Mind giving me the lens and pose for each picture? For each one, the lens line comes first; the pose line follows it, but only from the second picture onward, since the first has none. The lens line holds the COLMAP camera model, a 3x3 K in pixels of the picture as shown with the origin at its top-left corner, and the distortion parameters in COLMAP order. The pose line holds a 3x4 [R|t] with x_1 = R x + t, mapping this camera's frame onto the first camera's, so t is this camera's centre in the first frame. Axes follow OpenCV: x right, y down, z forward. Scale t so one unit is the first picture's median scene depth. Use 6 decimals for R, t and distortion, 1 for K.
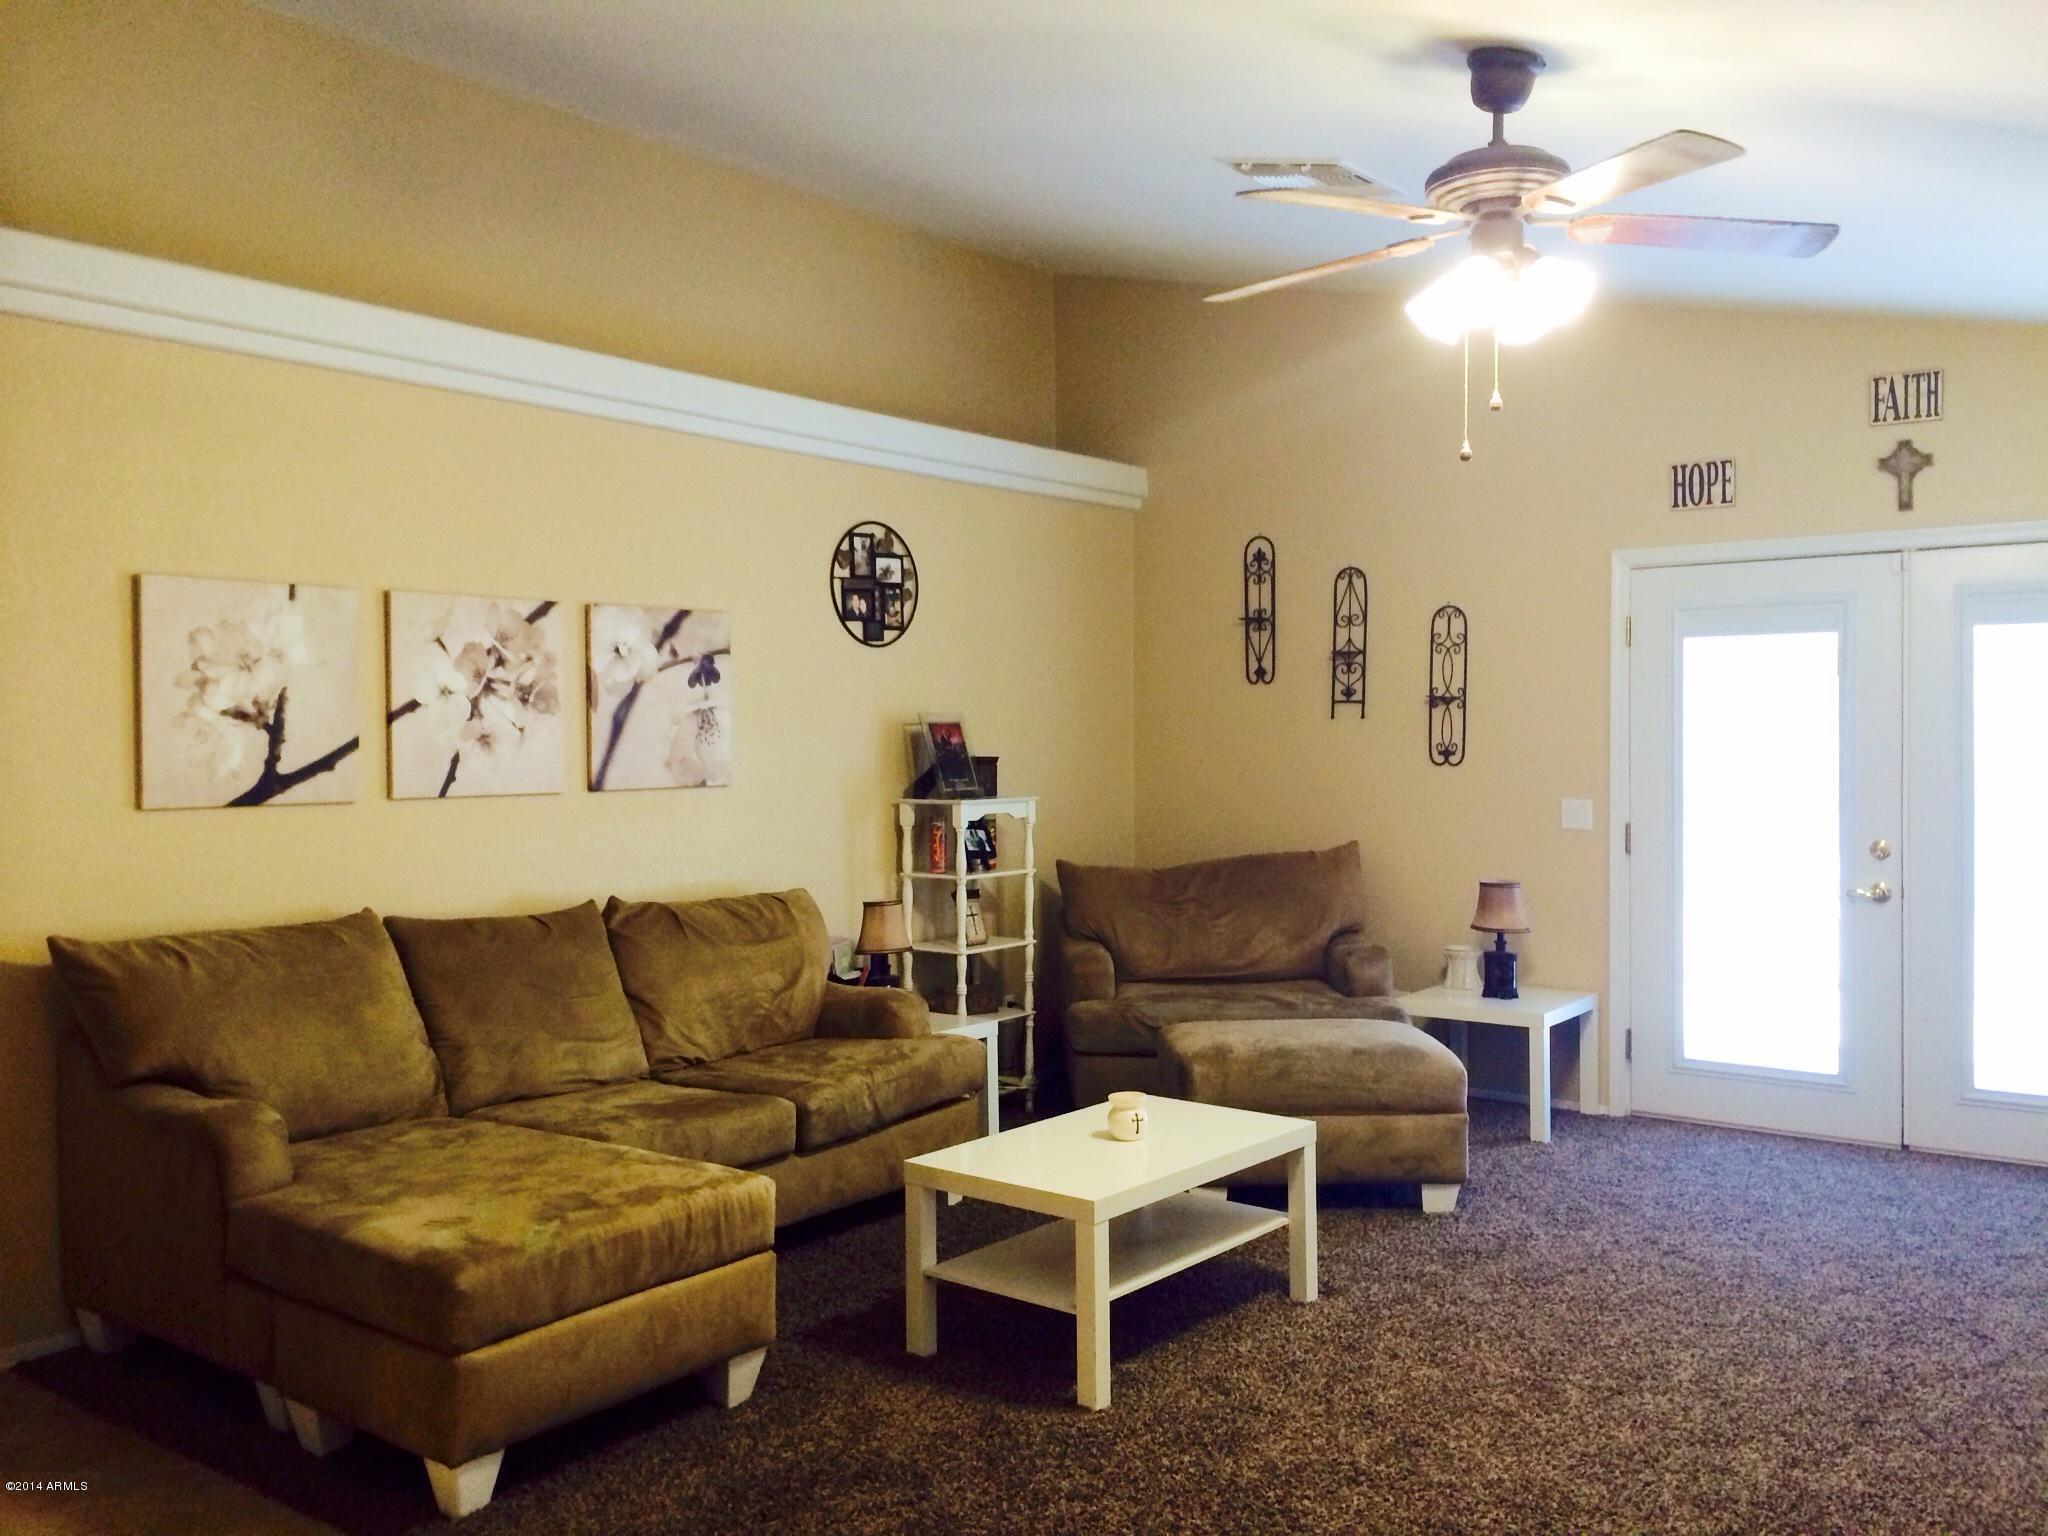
lens RADIAL K [[1730.0, 0, 1033.2], [0, 1730.0, 758.8], [0, 0, 1]] dist [0.055368, -0.068513]
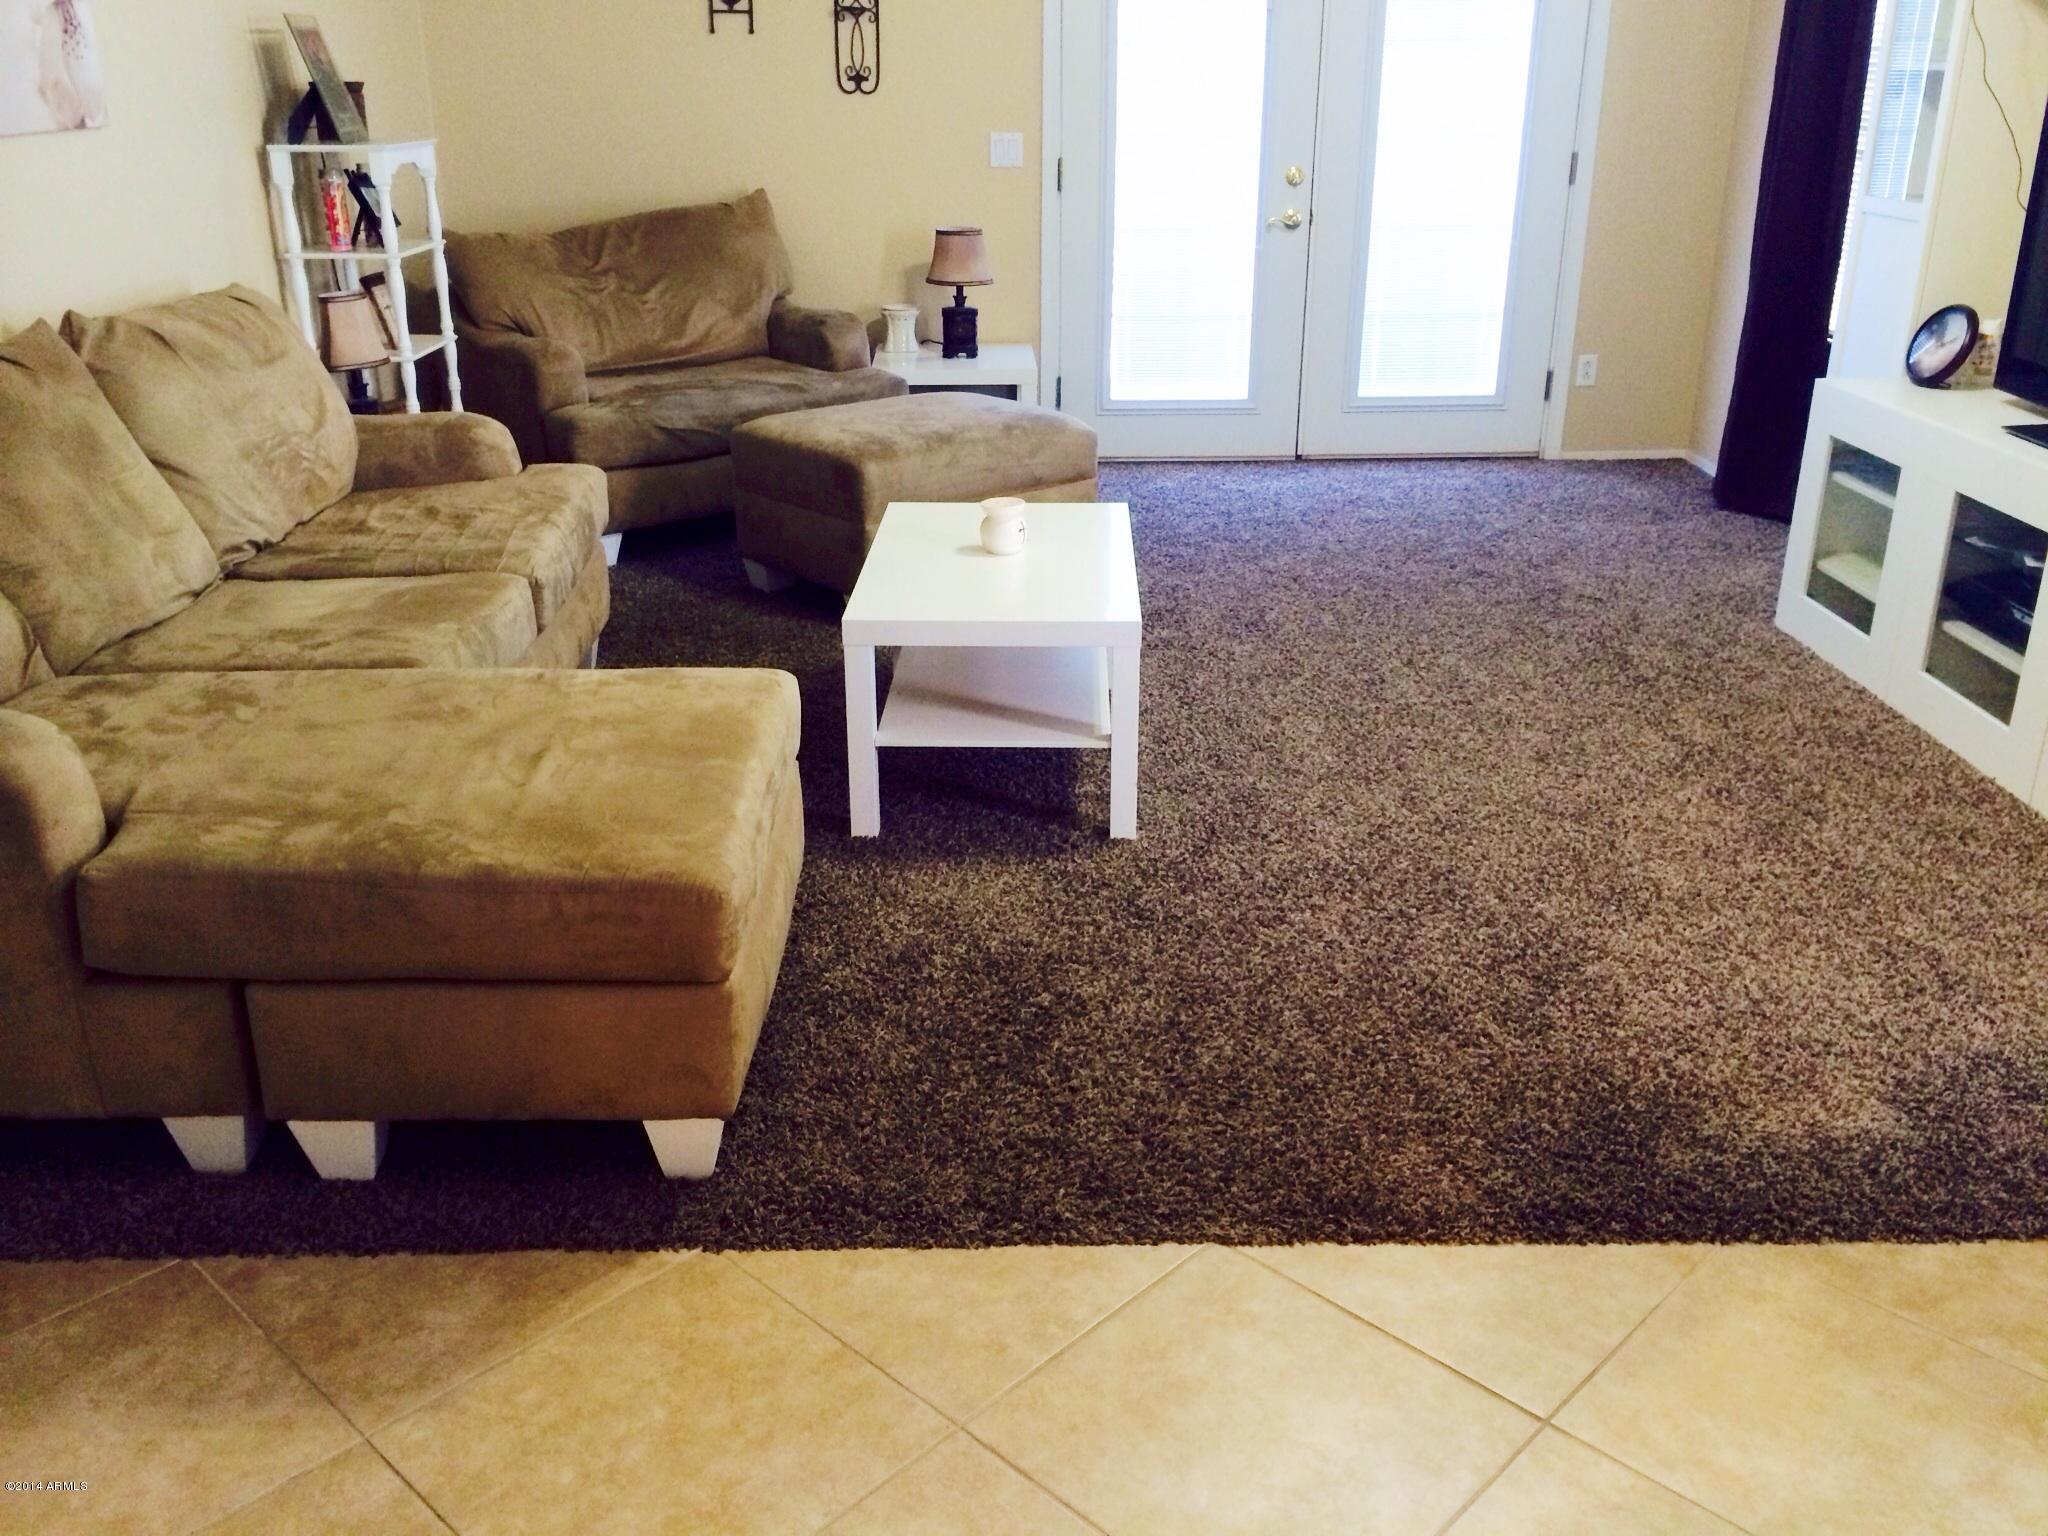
lens RADIAL K [[1730.0, 0, 1029.0], [0, 1730.0, 781.5], [0, 0, 1]] dist [0.055368, -0.068513]
pose [[0.790580, -0.230147, 0.567464, -0.295328], [0.008777, 0.930850, 0.365297, 0.006941], [-0.612295, -0.283816, 0.737932, 0.209939]]
